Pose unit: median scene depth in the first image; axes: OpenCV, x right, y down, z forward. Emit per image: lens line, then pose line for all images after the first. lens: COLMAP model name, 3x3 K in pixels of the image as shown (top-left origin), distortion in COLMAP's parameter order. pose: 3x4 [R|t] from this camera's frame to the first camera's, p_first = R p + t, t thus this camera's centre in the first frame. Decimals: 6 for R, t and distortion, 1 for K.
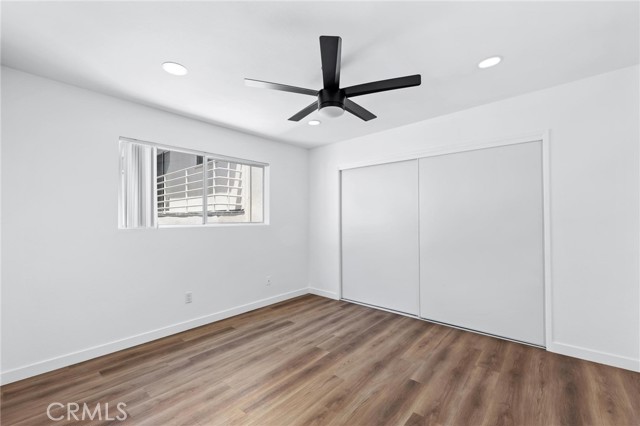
lens RADIAL K [[274.5, 0, 317.9], [0, 274.5, 212.8], [0, 0, 1]] dist [0.000138, -0.000192]
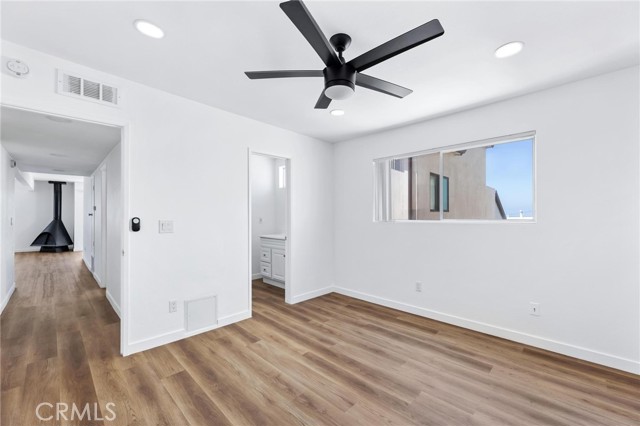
lens RADIAL K [[263.9, 0, 321.5], [0, 263.9, 214.0], [0, 0, 1]] dist [-0.004647, -0.000274]
pose [[-0.060346, -0.000810, -0.998177, 0.846536], [0.022163, 0.999752, -0.002152, 0.016529], [0.997931, -0.022253, -0.060313, 0.946231]]
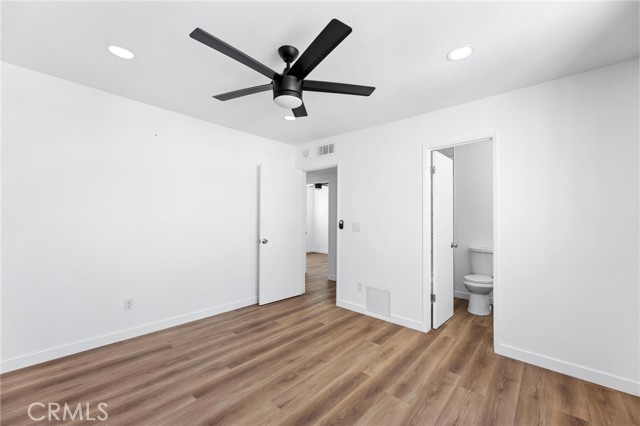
lens RADIAL K [[253.6, 0, 318.4], [0, 253.6, 215.9], [0, 0, 1]] dist [0.002278, 0.000173]
pose [[-0.999685, -0.003624, 0.024820, -0.070532], [-0.004450, 0.999435, -0.033303, 0.038346], [-0.024685, -0.033403, -0.999137, 1.747804]]
